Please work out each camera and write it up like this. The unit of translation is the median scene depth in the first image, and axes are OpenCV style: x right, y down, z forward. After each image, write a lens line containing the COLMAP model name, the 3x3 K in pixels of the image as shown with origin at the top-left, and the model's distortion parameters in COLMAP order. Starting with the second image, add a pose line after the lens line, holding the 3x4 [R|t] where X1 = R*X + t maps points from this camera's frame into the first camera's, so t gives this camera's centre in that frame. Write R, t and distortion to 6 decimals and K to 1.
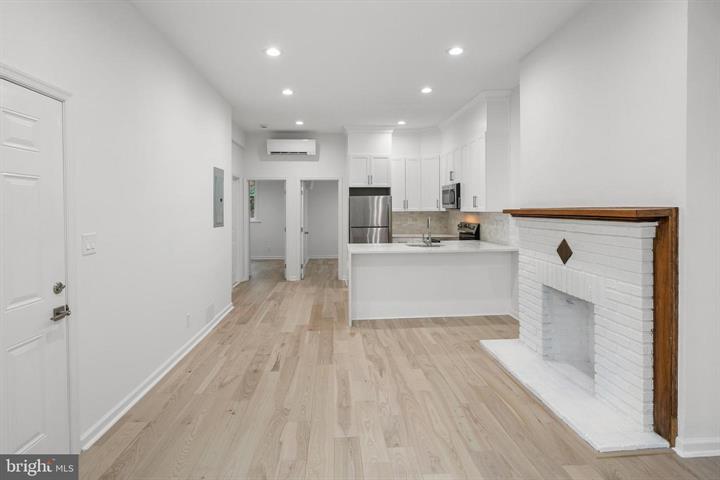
lens RADIAL K [[391.7, 0, 361.4], [0, 391.7, 218.5], [0, 0, 1]] dist [-0.003322, 0.001110]
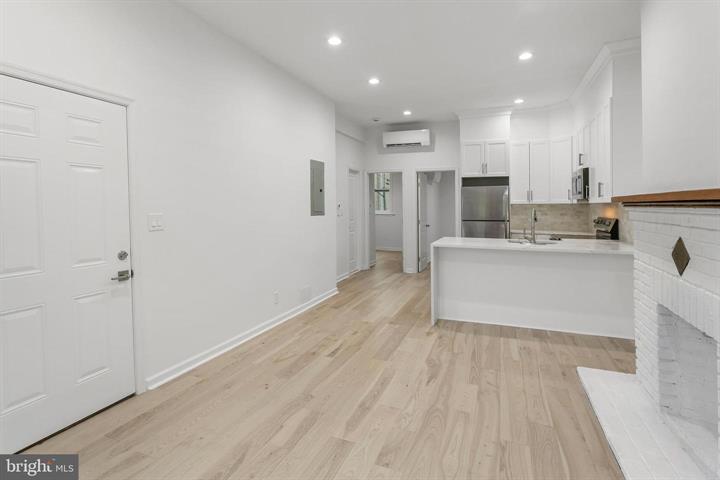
lens RADIAL K [[379.8, 0, 360.5], [0, 379.8, 213.7], [0, 0, 1]] dist [-0.000110, 0.001861]
pose [[0.895921, 0.016657, -0.443901, 0.208352], [-0.018038, 0.999837, 0.001112, 0.013425], [0.443847, 0.007011, 0.896075, 0.114169]]
